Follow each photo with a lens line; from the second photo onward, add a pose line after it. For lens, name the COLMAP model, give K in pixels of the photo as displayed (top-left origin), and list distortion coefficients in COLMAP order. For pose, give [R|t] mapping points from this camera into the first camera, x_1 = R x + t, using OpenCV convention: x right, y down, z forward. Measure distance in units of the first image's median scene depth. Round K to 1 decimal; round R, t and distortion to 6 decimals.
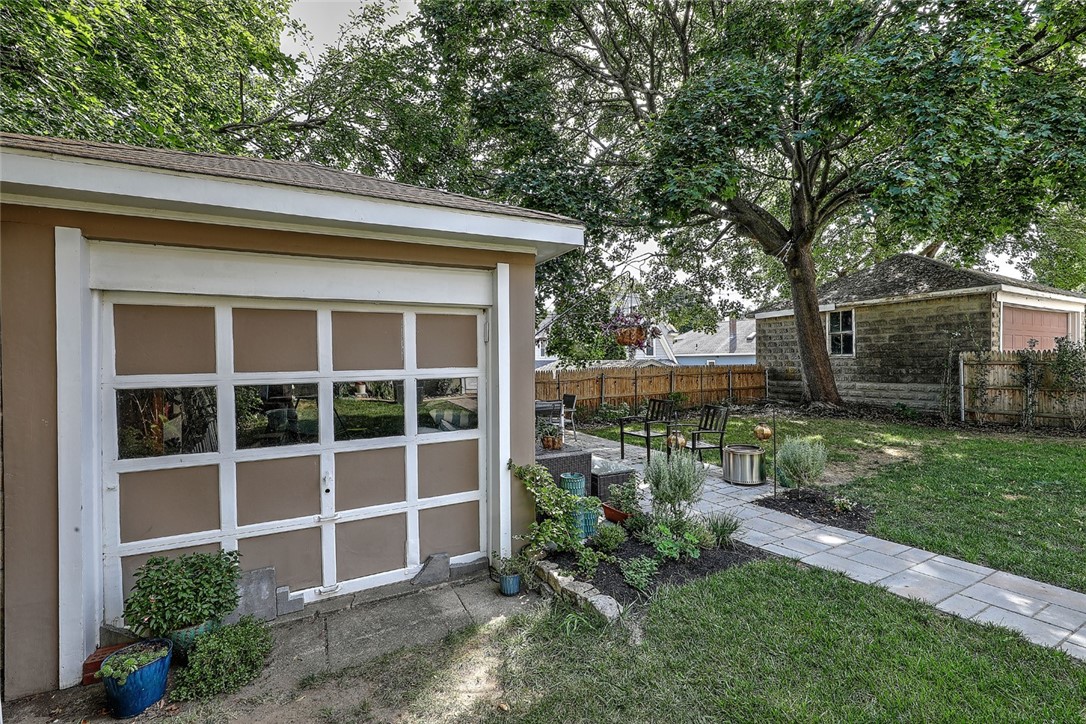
lens RADIAL K [[453.9, 0, 543.0], [0, 453.9, 362.0], [0, 0, 1]] dist [-0.000129, -0.000141]
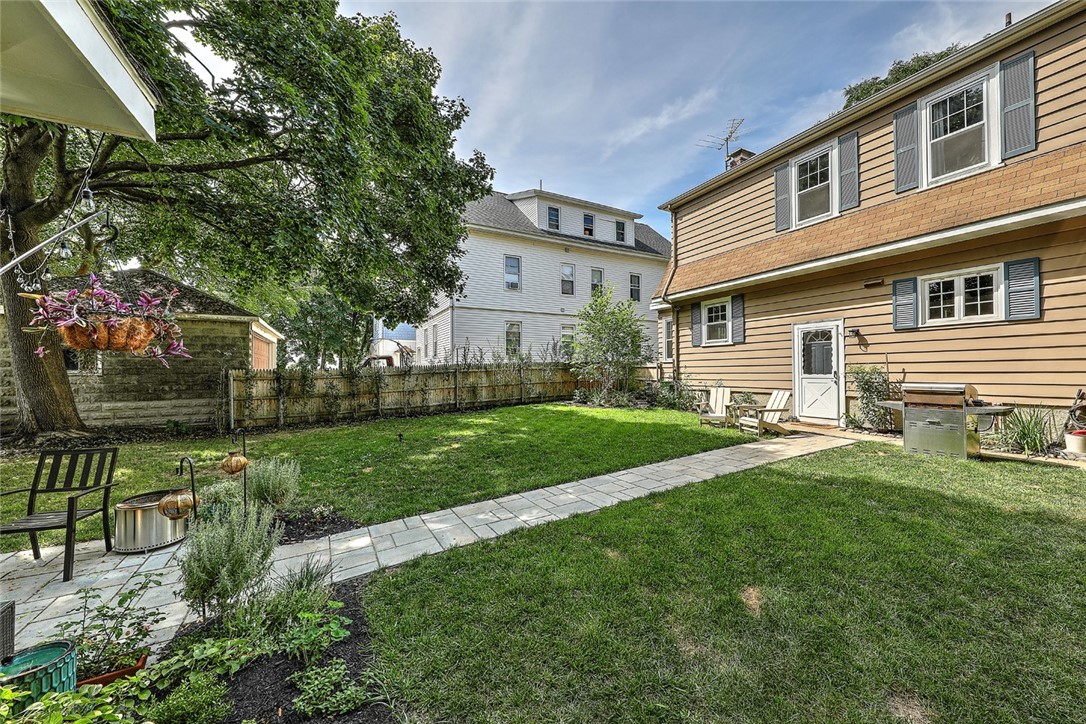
lens RADIAL K [[393.6, 0, 550.9], [0, 393.6, 369.1], [0, 0, 1]] dist [0.000741, -0.000031]
pose [[-0.032233, 0.016104, 0.999351, -0.122594], [0.009324, 0.999832, -0.015811, 0.000140], [-0.999437, 0.008808, -0.032377, 0.221722]]
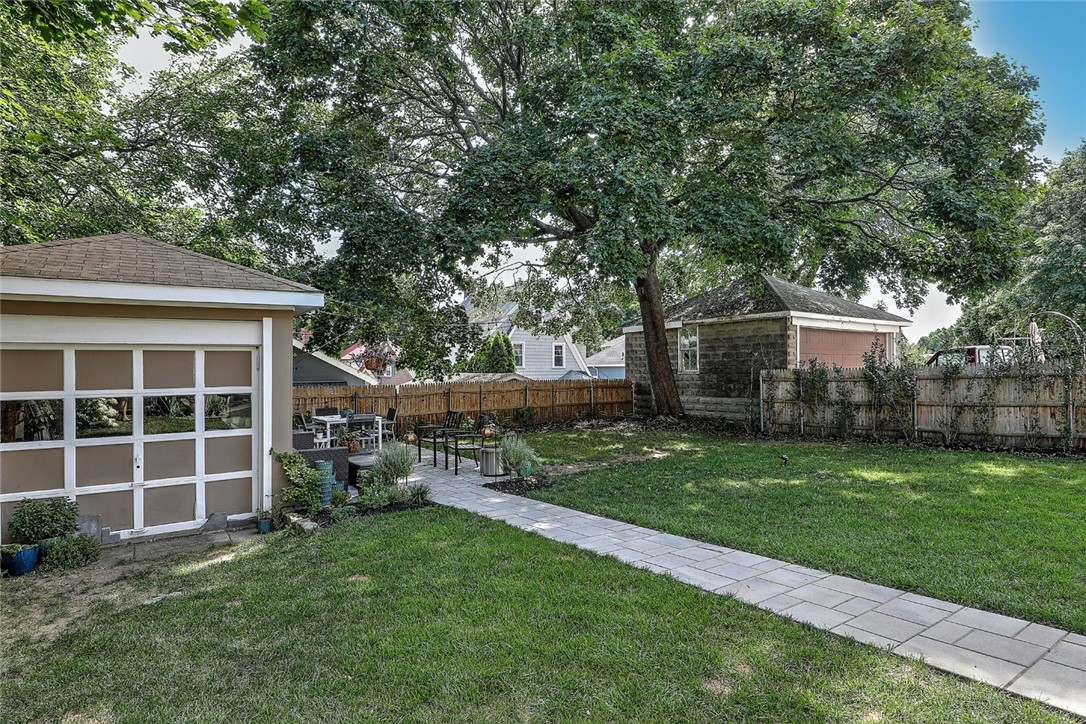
lens RADIAL K [[580.2, 0, 541.4], [0, 580.2, 358.5], [0, 0, 1]] dist [-0.001874, -0.000328]
pose [[0.991250, 0.008198, 0.131739, 0.202034], [-0.005335, 0.999742, -0.022067, -0.015813], [-0.131886, 0.021171, 0.991039, -0.371431]]
